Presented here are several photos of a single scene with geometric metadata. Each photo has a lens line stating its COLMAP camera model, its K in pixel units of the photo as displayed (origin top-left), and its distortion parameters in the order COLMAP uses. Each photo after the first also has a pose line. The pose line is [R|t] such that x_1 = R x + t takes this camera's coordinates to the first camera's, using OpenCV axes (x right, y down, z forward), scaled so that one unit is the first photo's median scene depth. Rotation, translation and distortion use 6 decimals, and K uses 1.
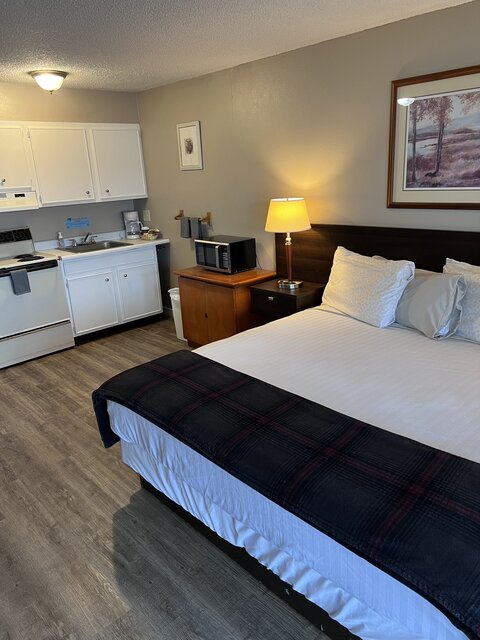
lens RADIAL K [[477.4, 0, 240.0], [0, 477.4, 320.0], [0, 0, 1]] dist [-0.009647, -0.000134]
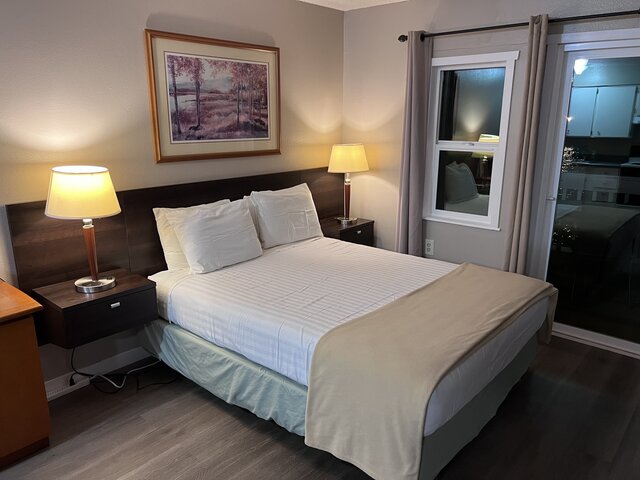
lens RADIAL K [[495.1, 0, 328.2], [0, 495.1, 242.8], [0, 0, 1]] dist [0.009210, 0.000749]
pose [[-0.107817, -0.225353, 0.968293, -0.771112], [0.269962, 0.930738, 0.246672, -0.262015], [-0.956816, 0.287998, -0.039512, 0.839988]]
